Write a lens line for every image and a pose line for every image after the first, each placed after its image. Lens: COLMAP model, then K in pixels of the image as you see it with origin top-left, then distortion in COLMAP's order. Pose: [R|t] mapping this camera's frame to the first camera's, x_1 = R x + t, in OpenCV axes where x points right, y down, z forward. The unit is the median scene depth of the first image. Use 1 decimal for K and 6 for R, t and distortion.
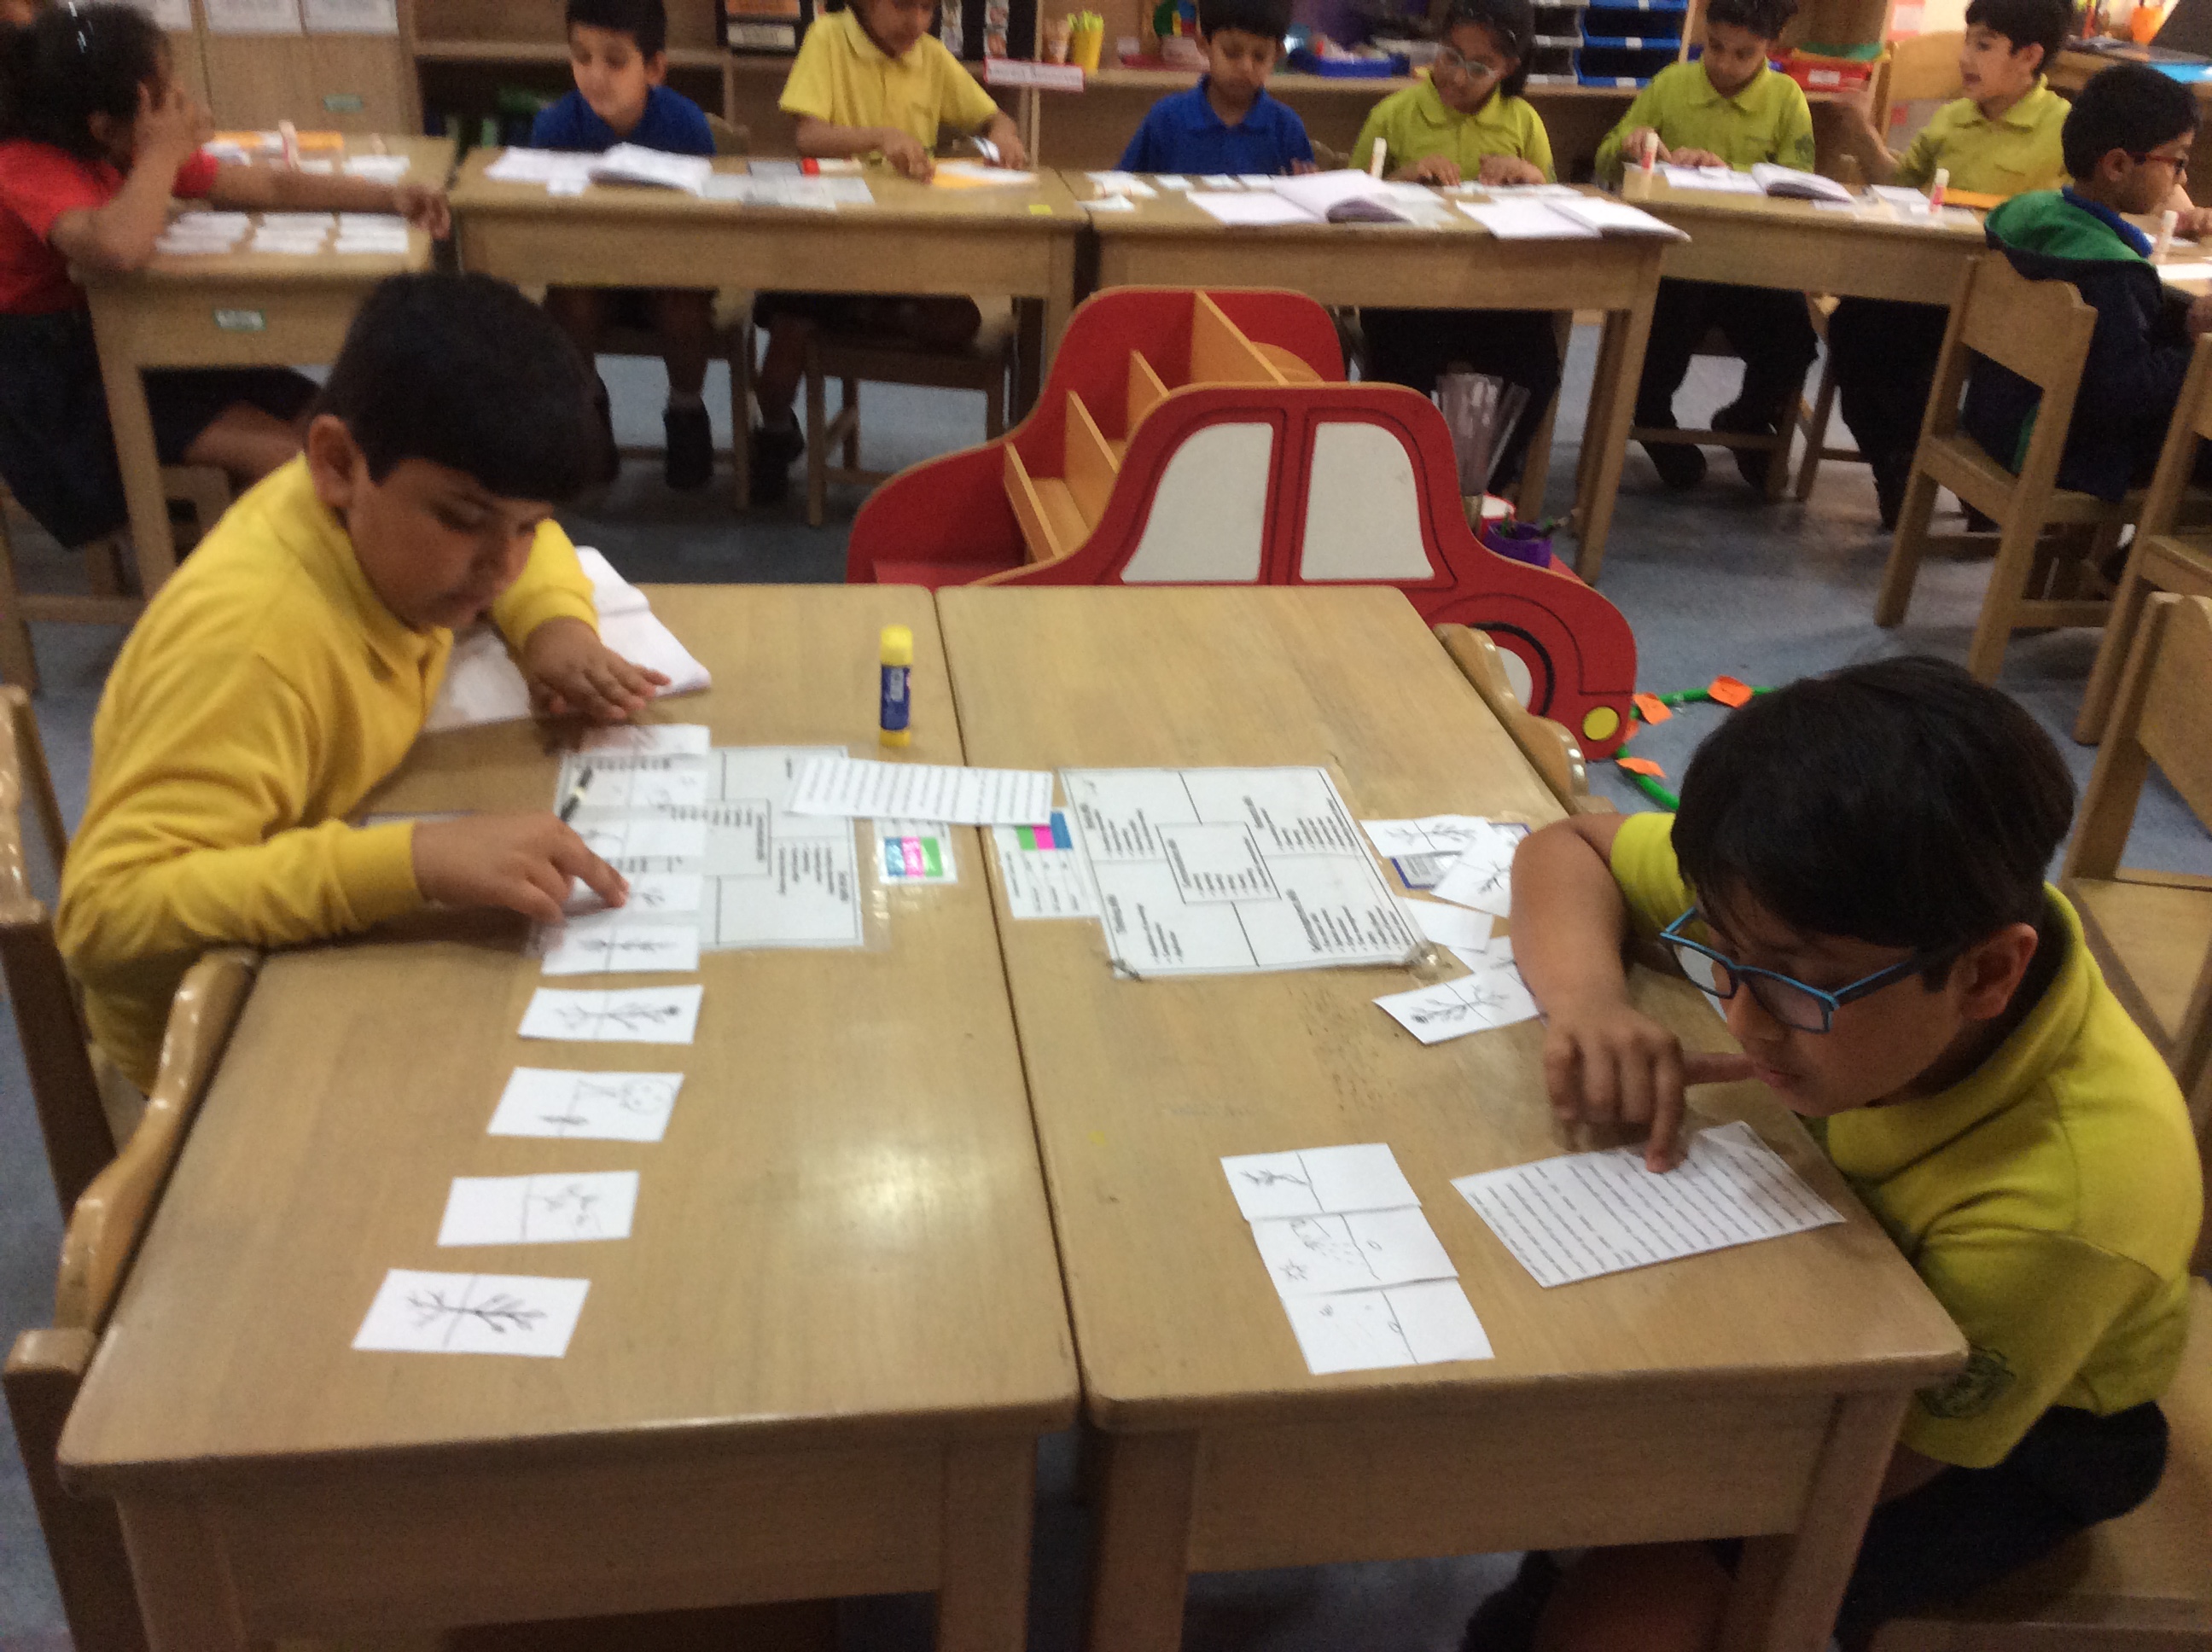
lens RADIAL K [[1997.0, 0, 1097.7], [0, 1997.0, 808.2], [0, 0, 1]] dist [0.131883, -0.243896]
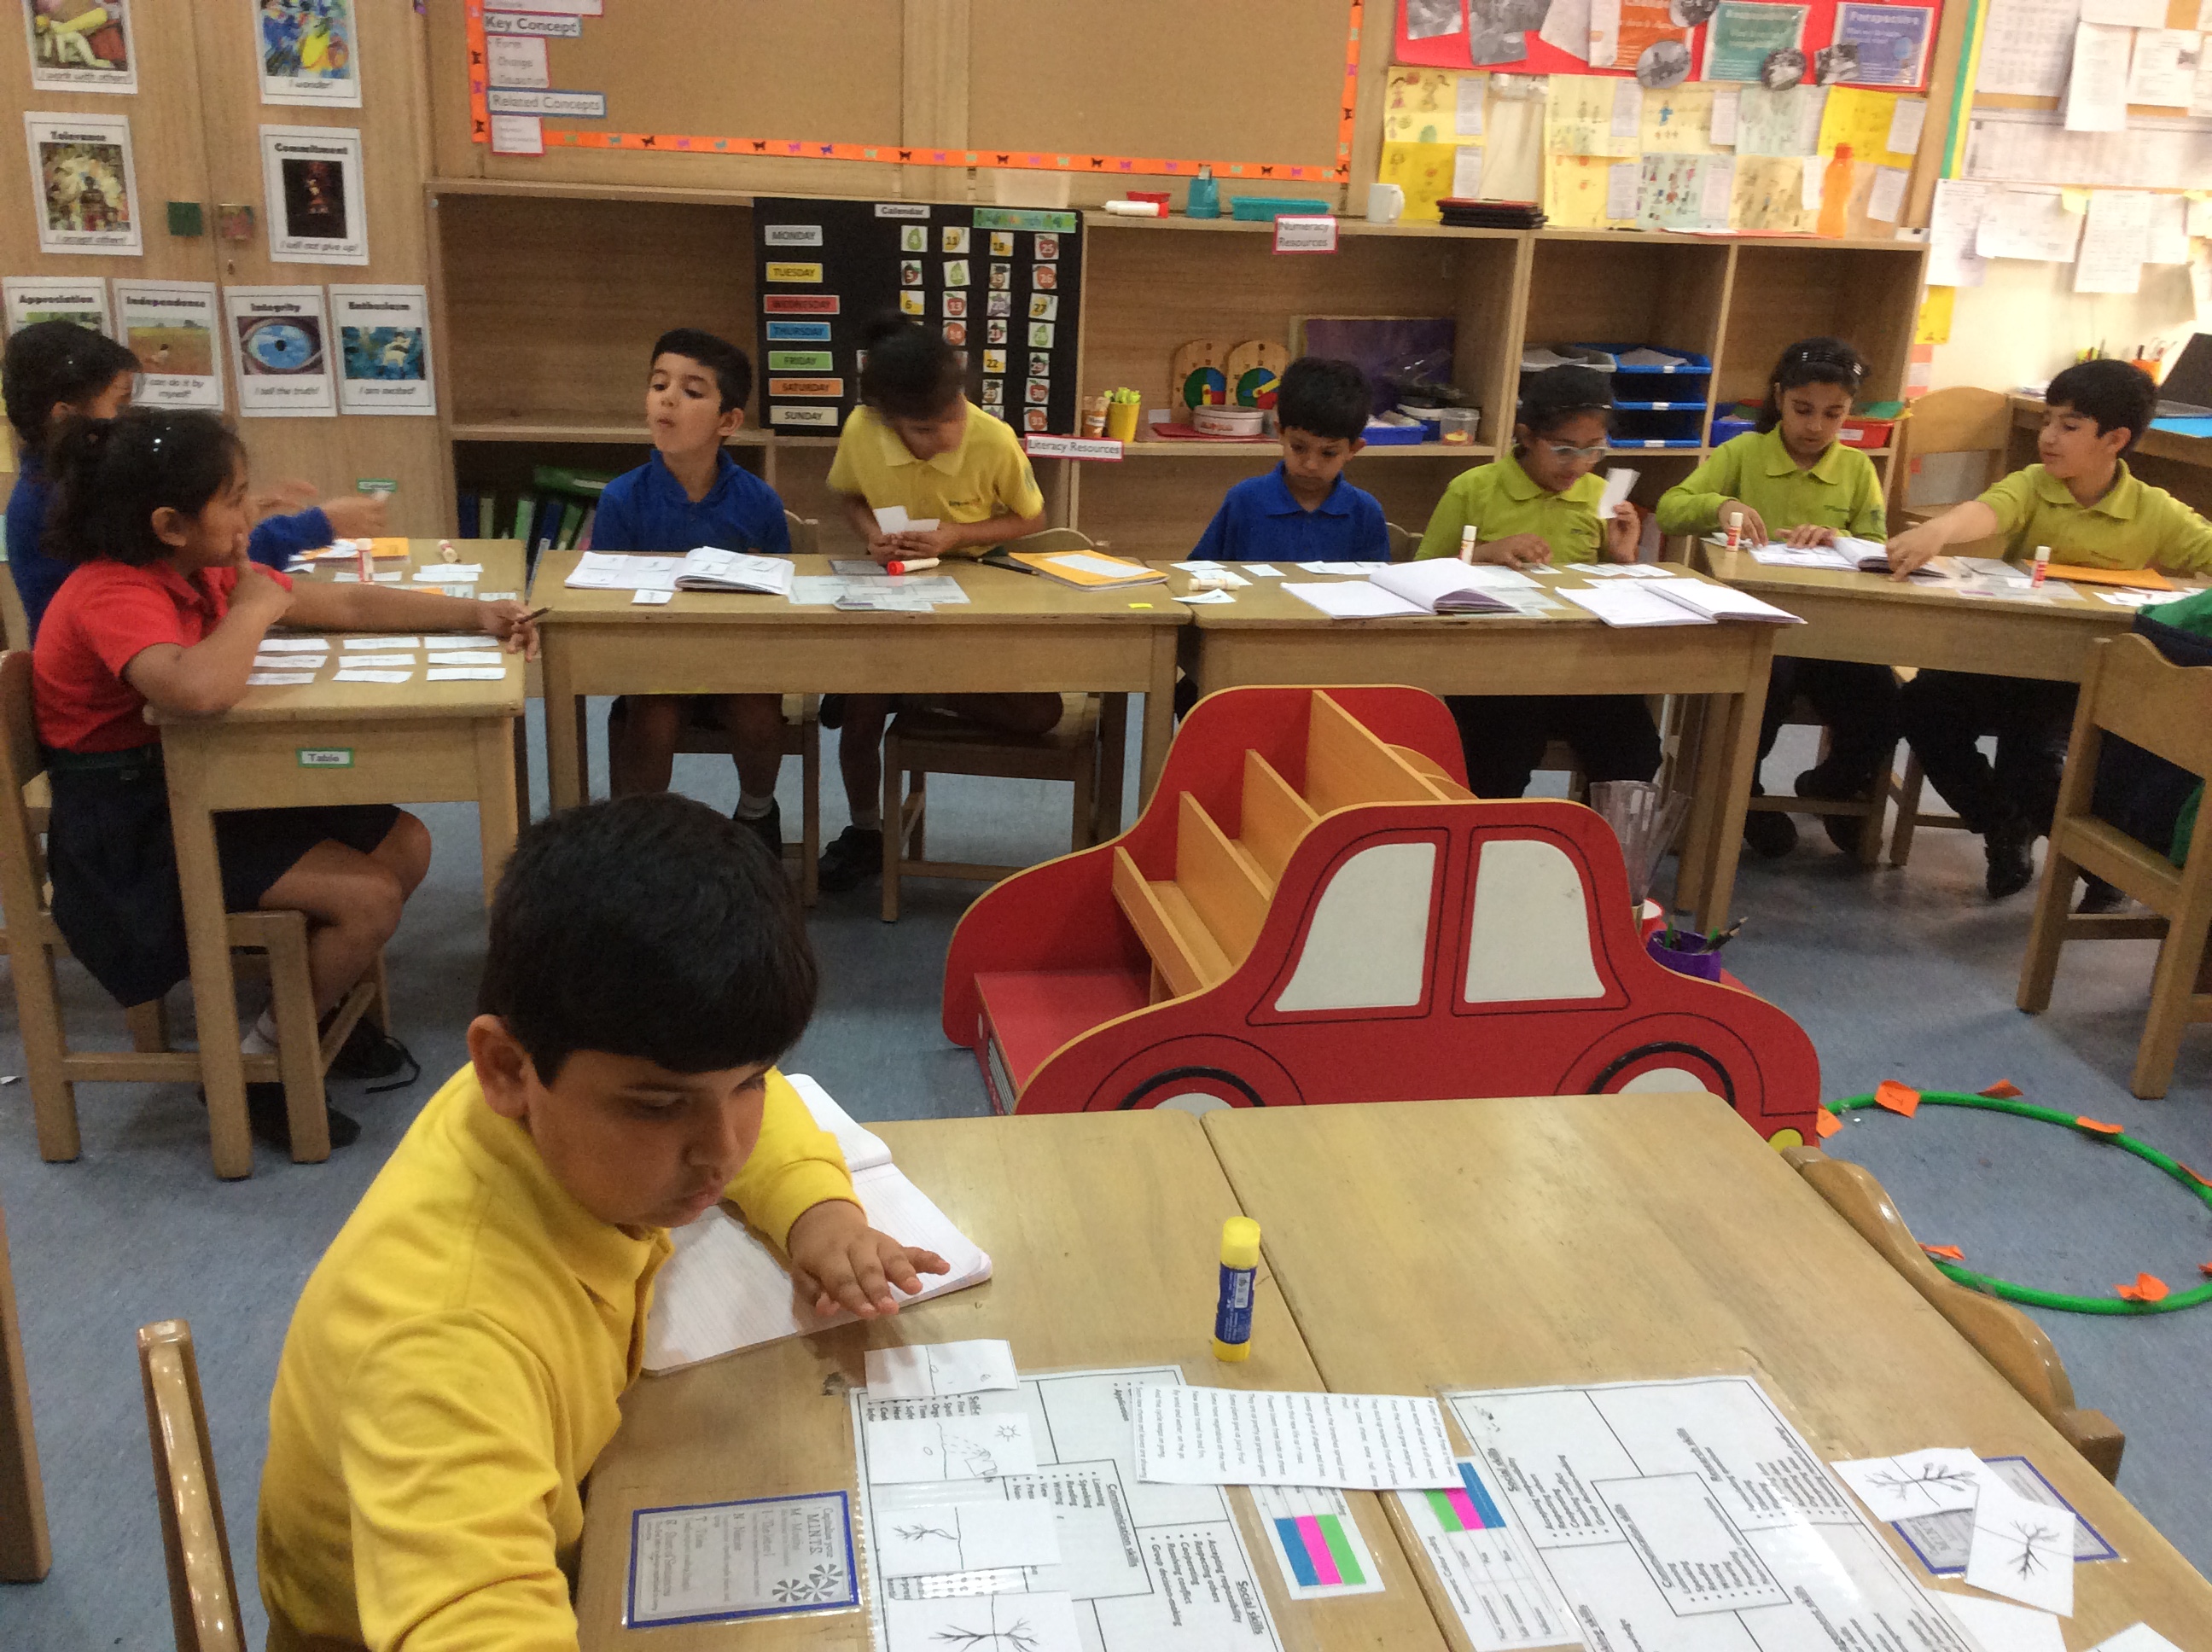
lens RADIAL K [[1997.0, 0, 1097.7], [0, 1997.0, 808.2], [0, 0, 1]] dist [0.131883, -0.243896]
pose [[0.999423, -0.018603, 0.028404, -0.079576], [0.022571, 0.988957, -0.146473, -0.061206], [-0.025365, 0.147030, 0.988807, 0.064899]]
